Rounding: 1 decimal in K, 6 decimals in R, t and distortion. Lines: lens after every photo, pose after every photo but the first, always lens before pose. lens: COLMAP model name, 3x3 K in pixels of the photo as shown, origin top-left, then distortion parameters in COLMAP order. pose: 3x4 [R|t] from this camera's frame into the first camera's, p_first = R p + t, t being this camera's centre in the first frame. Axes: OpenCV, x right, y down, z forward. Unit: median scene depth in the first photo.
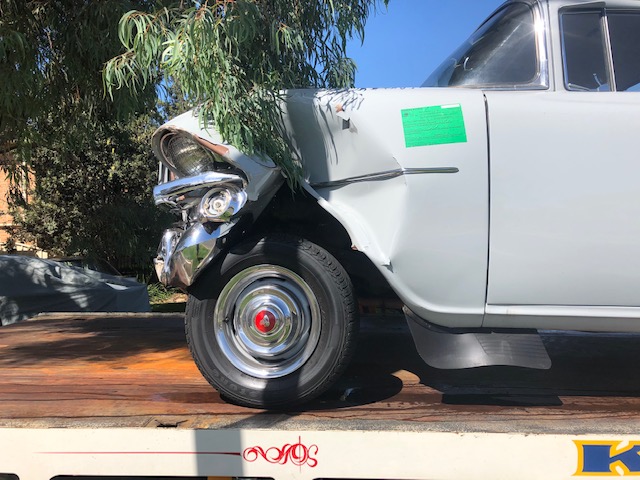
lens RADIAL K [[527.9, 0, 320.0], [0, 527.9, 240.0], [0, 0, 1]] dist [0.118373, -0.000811]
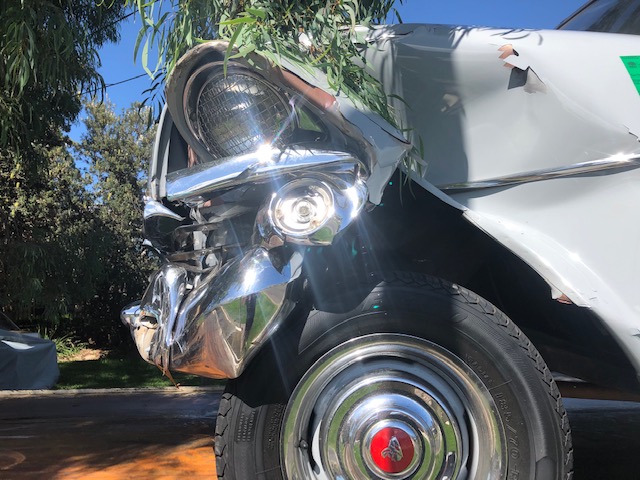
lens RADIAL K [[509.7, 0, 321.0], [0, 509.7, 252.0], [0, 0, 1]] dist [0.039553, 0.001168]
pose [[0.983799, 0.018871, 0.178280, -0.245515], [-0.005687, 0.997229, -0.074173, 0.005635], [-0.179185, 0.071957, 0.981180, 0.507823]]
